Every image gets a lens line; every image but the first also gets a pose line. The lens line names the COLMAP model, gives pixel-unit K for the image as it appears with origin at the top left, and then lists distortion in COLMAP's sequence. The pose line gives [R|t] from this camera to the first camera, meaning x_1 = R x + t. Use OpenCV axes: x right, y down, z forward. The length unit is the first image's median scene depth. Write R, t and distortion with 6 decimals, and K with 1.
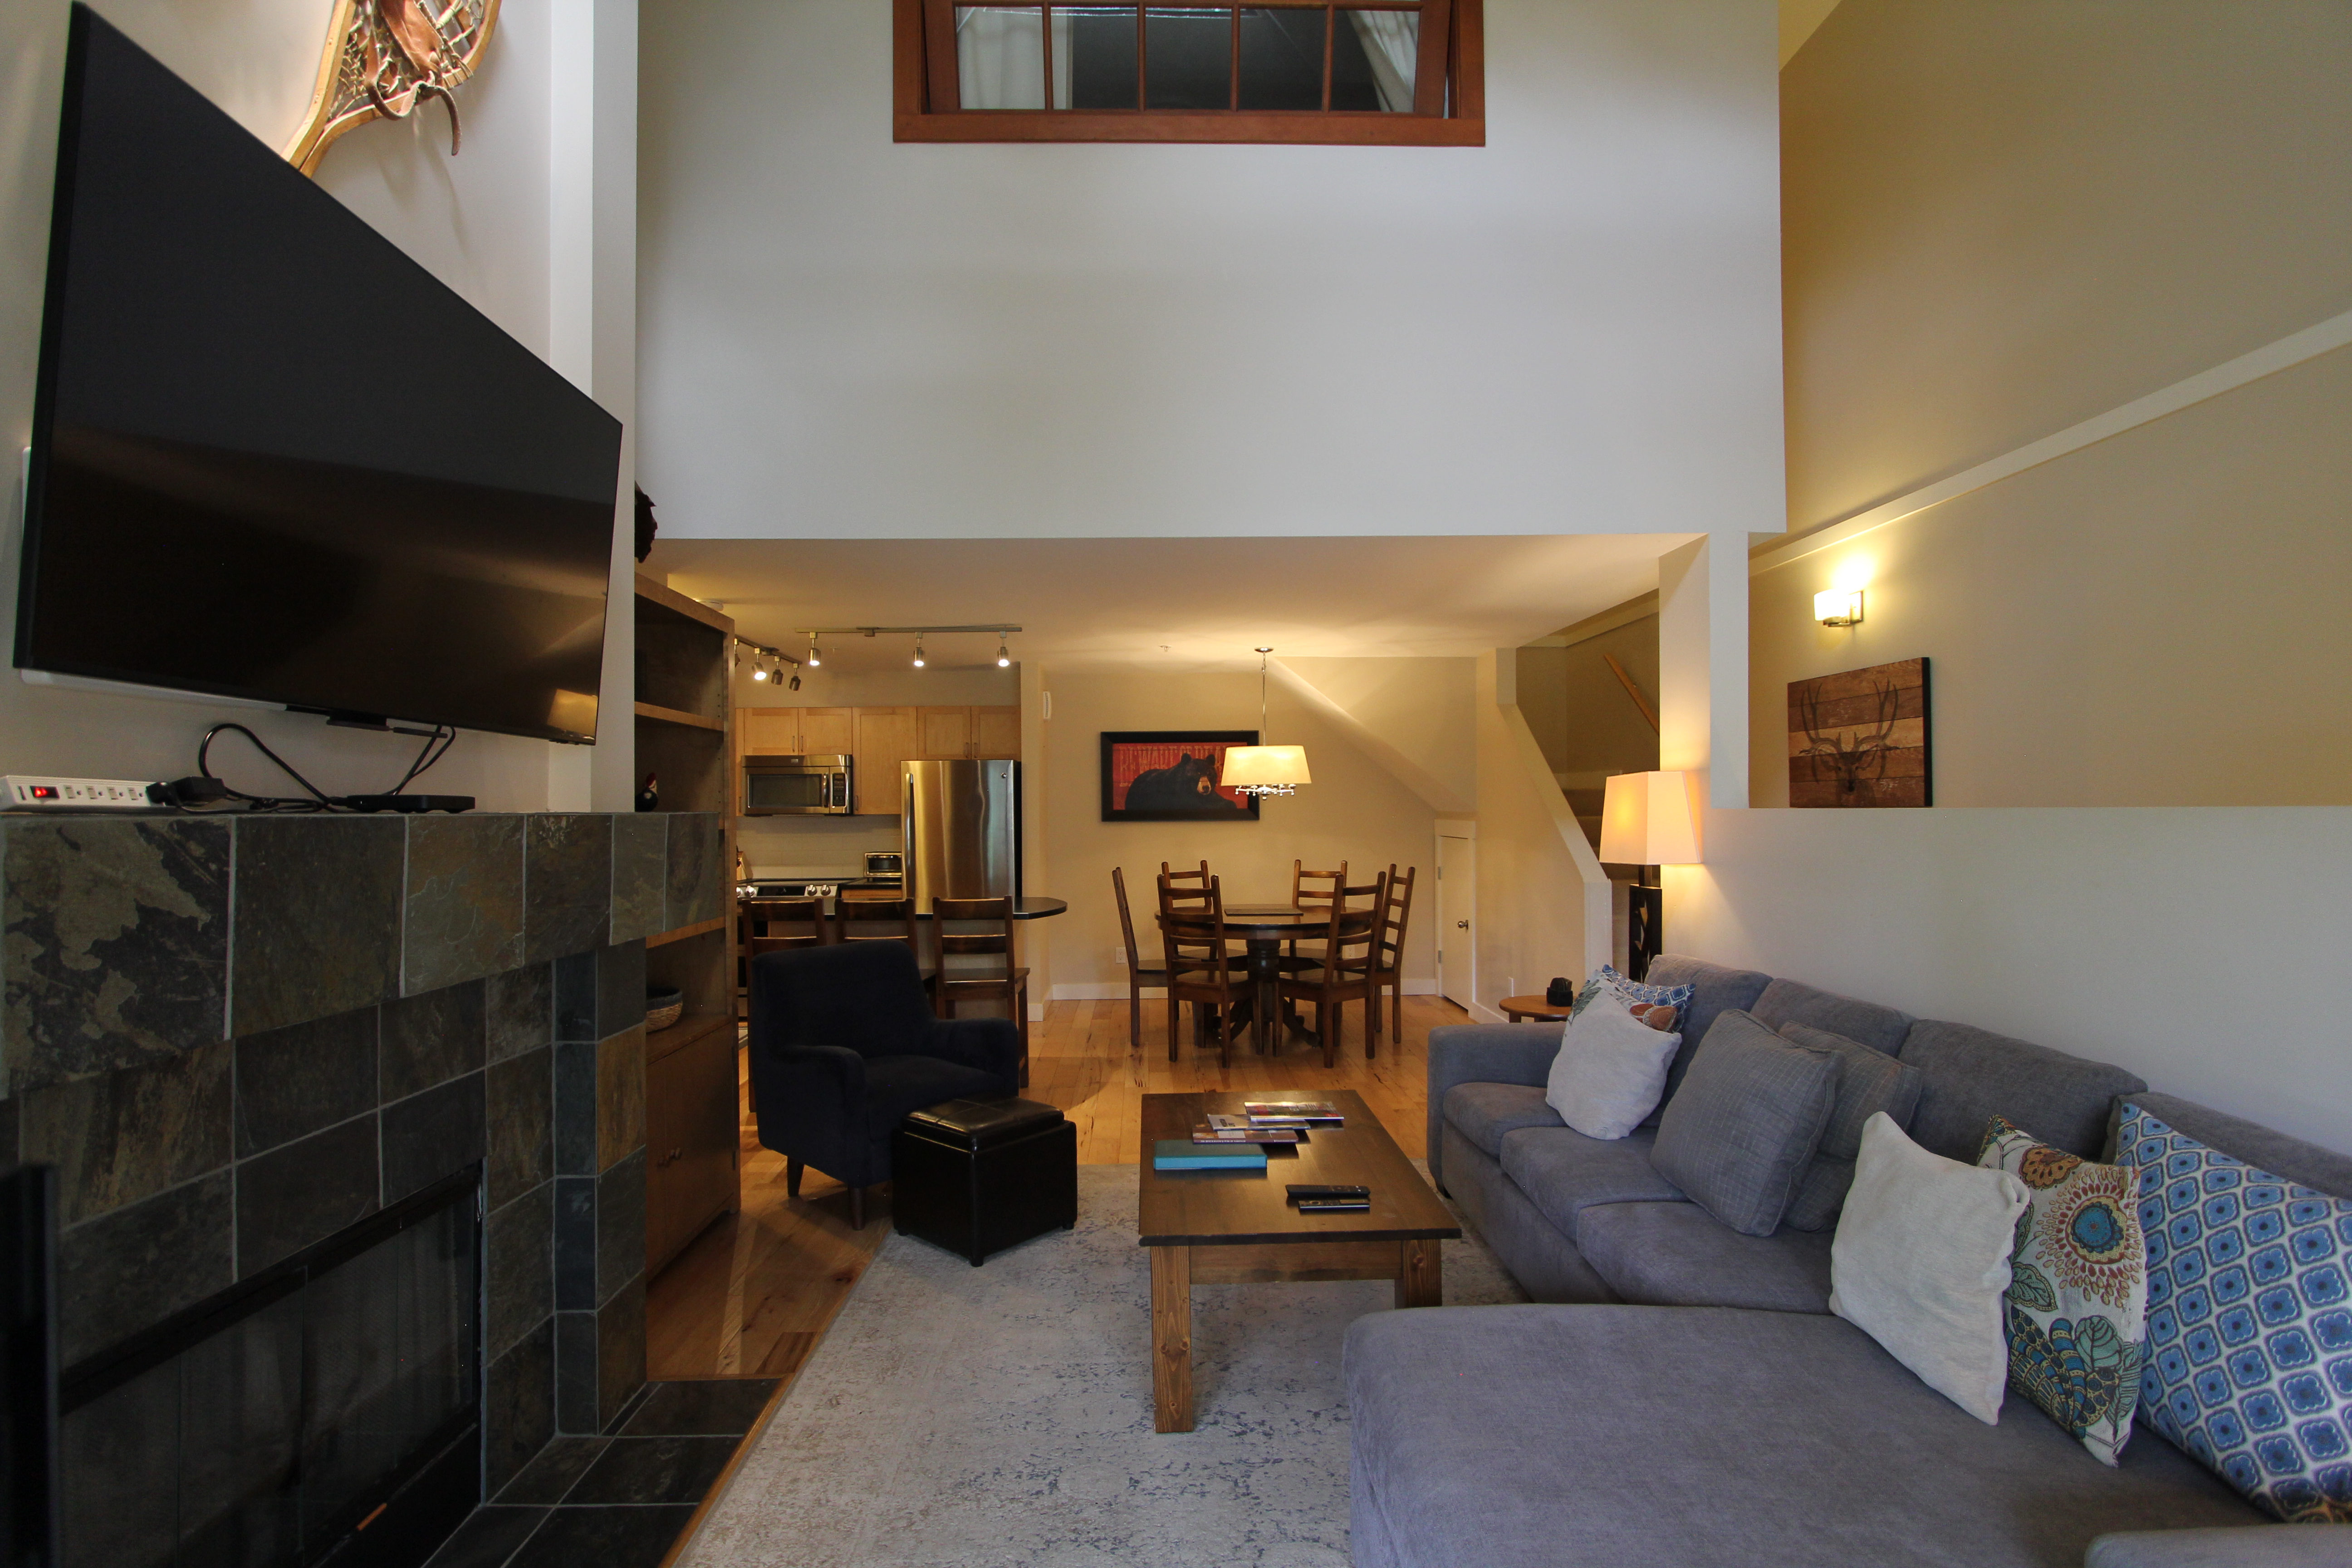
lens RADIAL K [[1089.5, 0, 1167.6], [0, 1089.5, 805.7], [0, 0, 1]] dist [-0.019578, 0.003895]
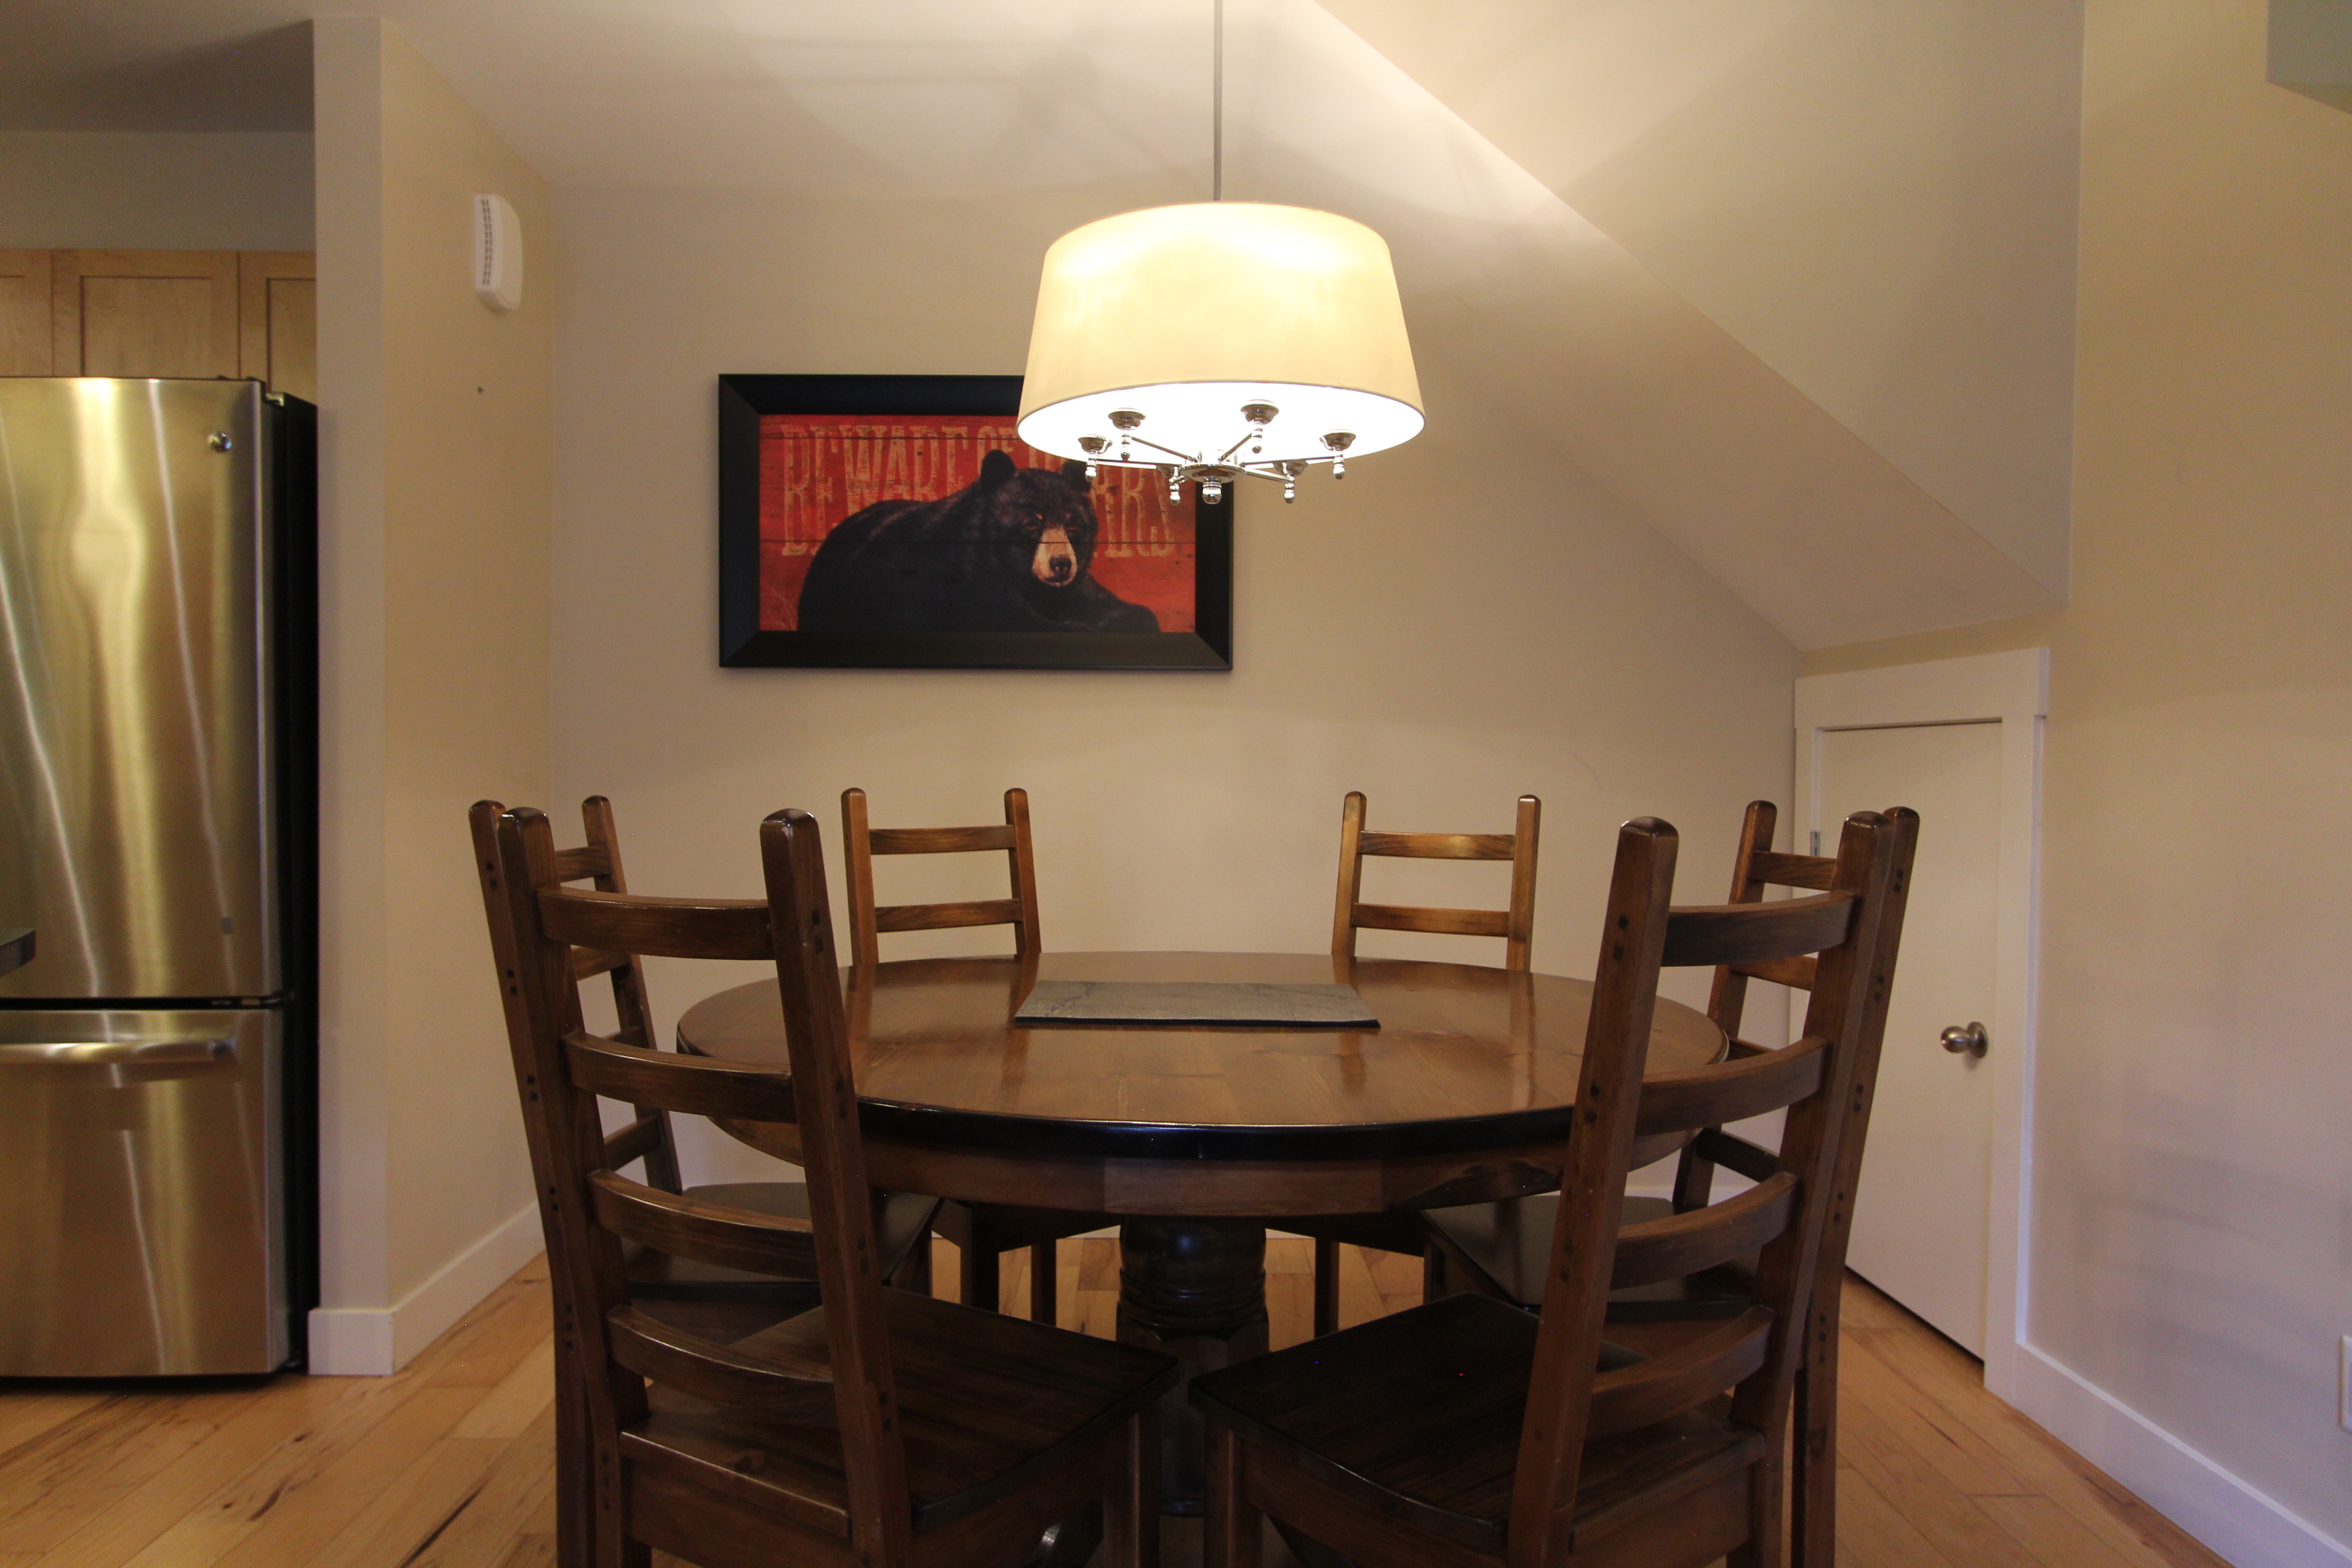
lens RADIAL K [[1479.0, 0, 1169.8], [0, 1479.0, 799.3], [0, 0, 1]] dist [-0.016867, 0.008075]
pose [[0.999845, 0.016130, -0.007028, 0.076894], [-0.015999, 0.999705, 0.018253, 0.046330], [0.007320, -0.018138, 0.999809, 0.637852]]
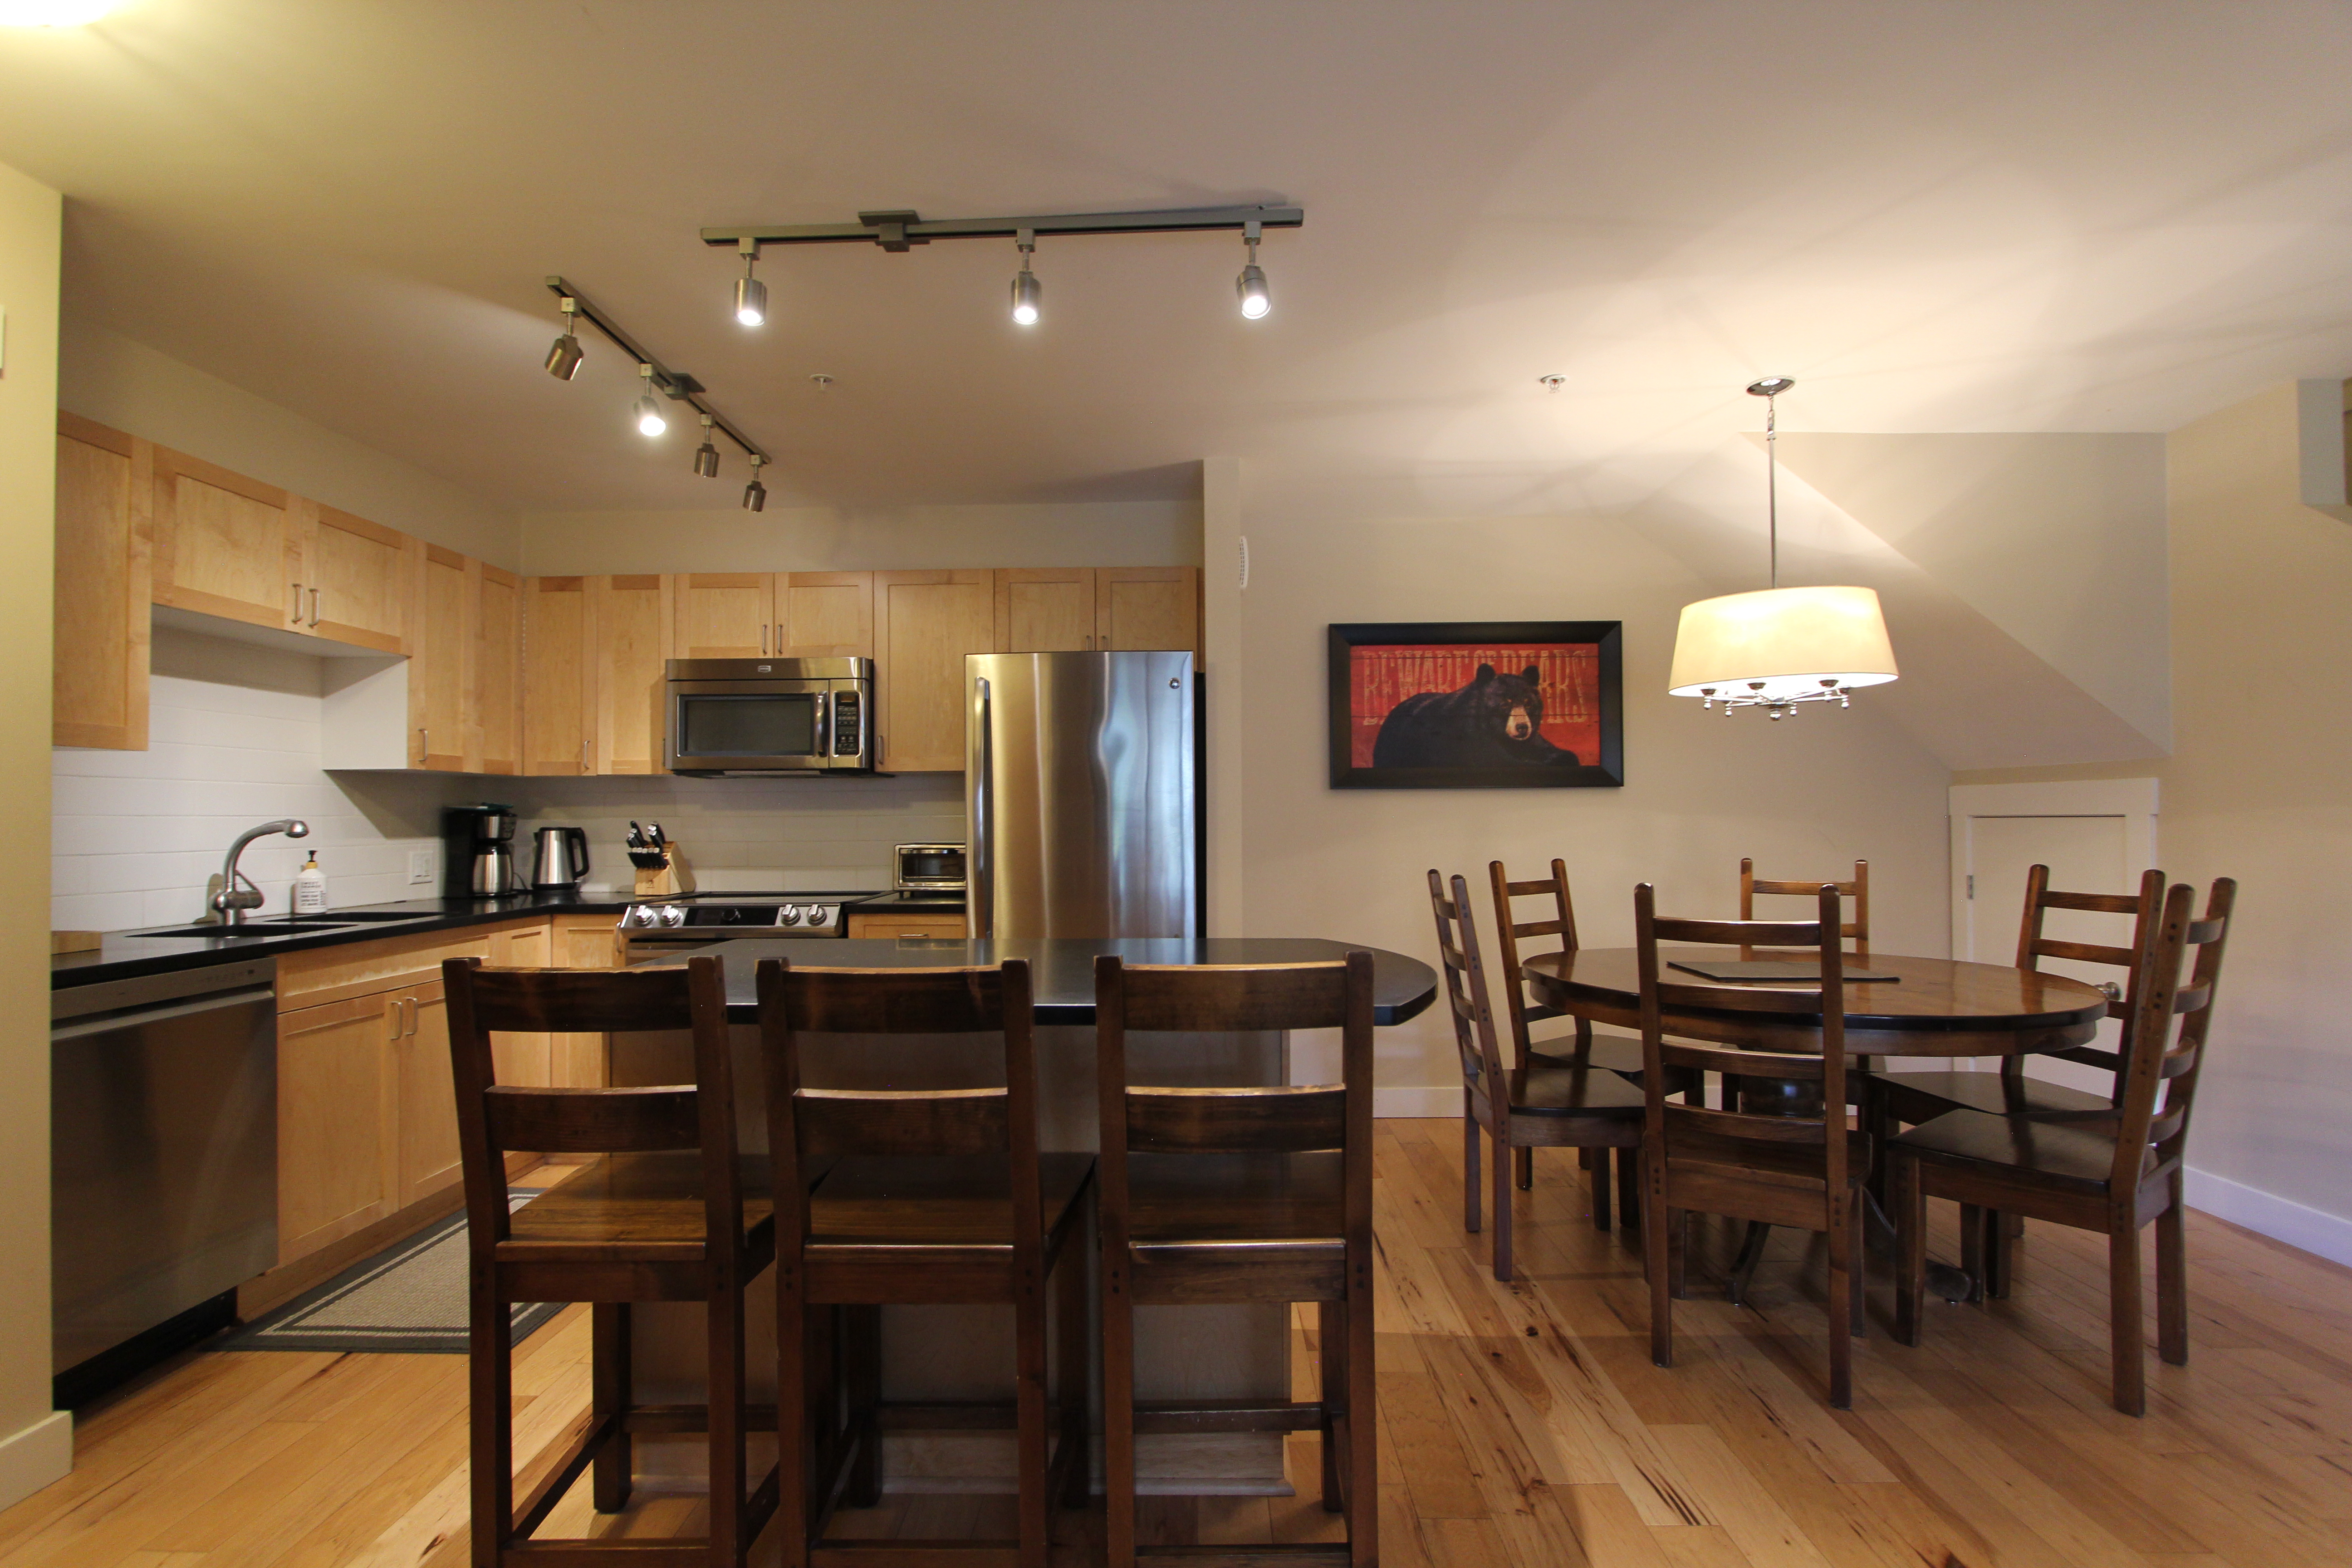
lens RADIAL K [[1089.5, 0, 1166.6], [0, 1089.5, 803.0], [0, 0, 1]] dist [-0.019578, 0.003895]
pose [[0.999049, 0.001300, -0.043590, -0.129371], [-0.002093, 0.999833, -0.018144, 0.034349], [0.043560, 0.018218, 0.998885, 0.499258]]
